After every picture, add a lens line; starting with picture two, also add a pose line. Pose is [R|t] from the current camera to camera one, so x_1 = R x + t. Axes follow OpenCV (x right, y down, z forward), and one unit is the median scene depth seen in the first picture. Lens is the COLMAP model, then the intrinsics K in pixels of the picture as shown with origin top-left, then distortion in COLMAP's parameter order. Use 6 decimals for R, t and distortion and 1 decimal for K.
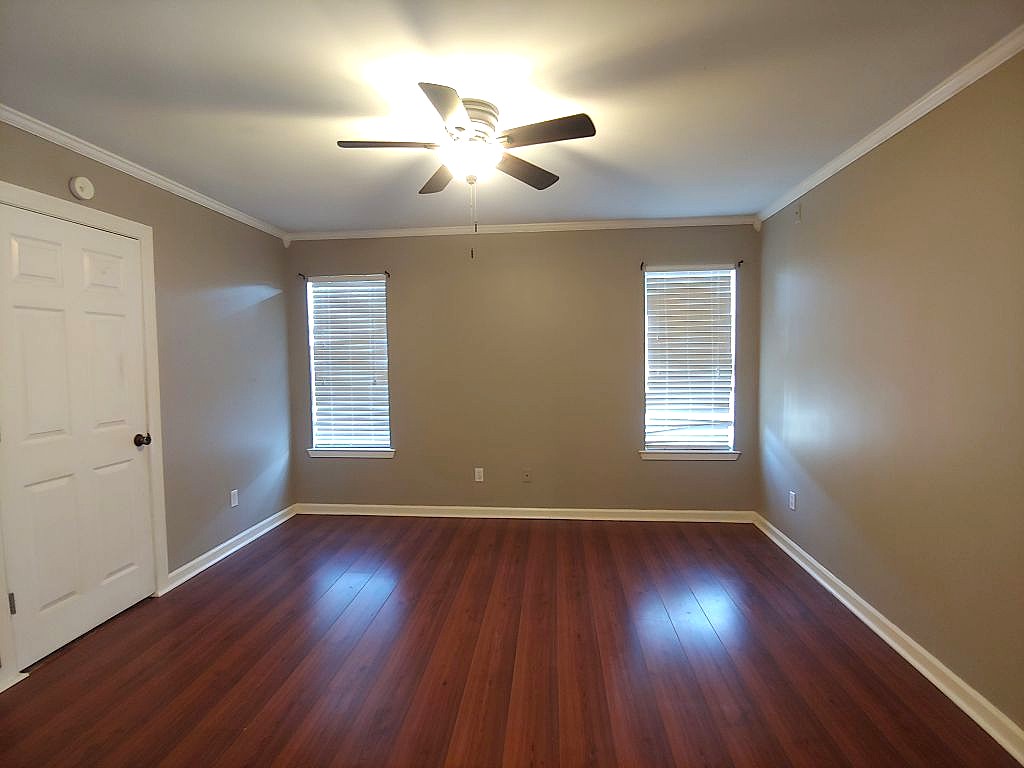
lens RADIAL K [[518.8, 0, 513.6], [0, 518.8, 386.1], [0, 0, 1]] dist [-0.011777, -0.000734]
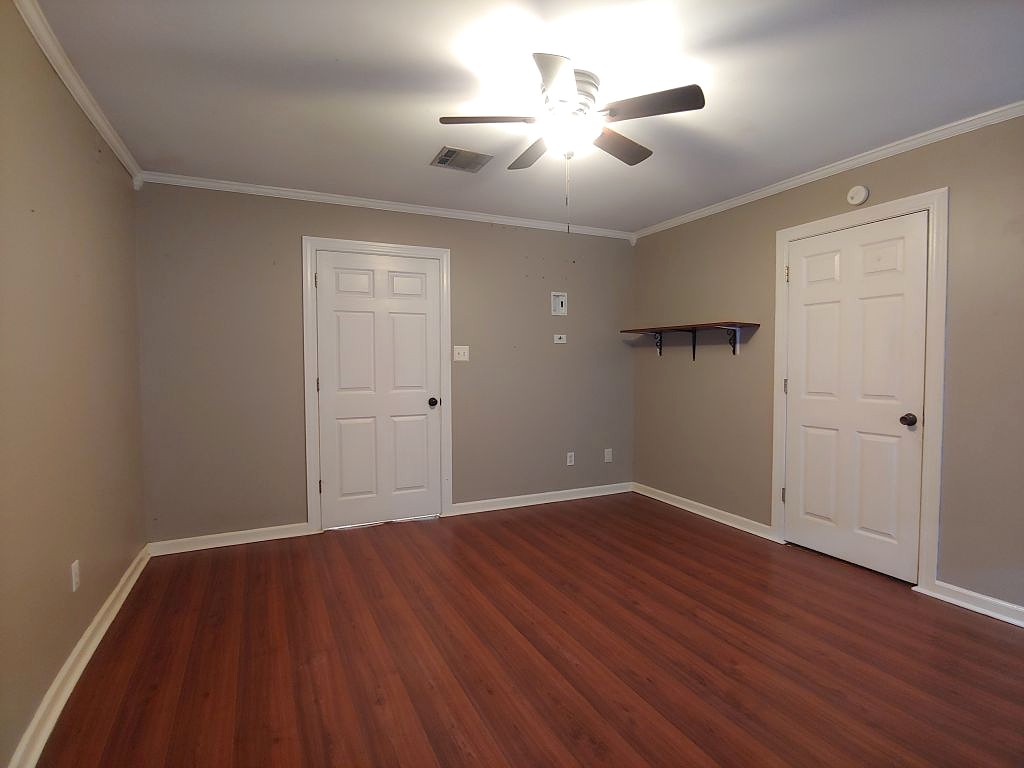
lens RADIAL K [[518.8, 0, 513.6], [0, 518.8, 386.1], [0, 0, 1]] dist [-0.011777, -0.000734]
pose [[-0.862096, 0.036436, -0.505433, 0.464434], [-0.012622, 0.995558, 0.093298, -0.045025], [0.506588, 0.086811, -0.857807, 1.620706]]
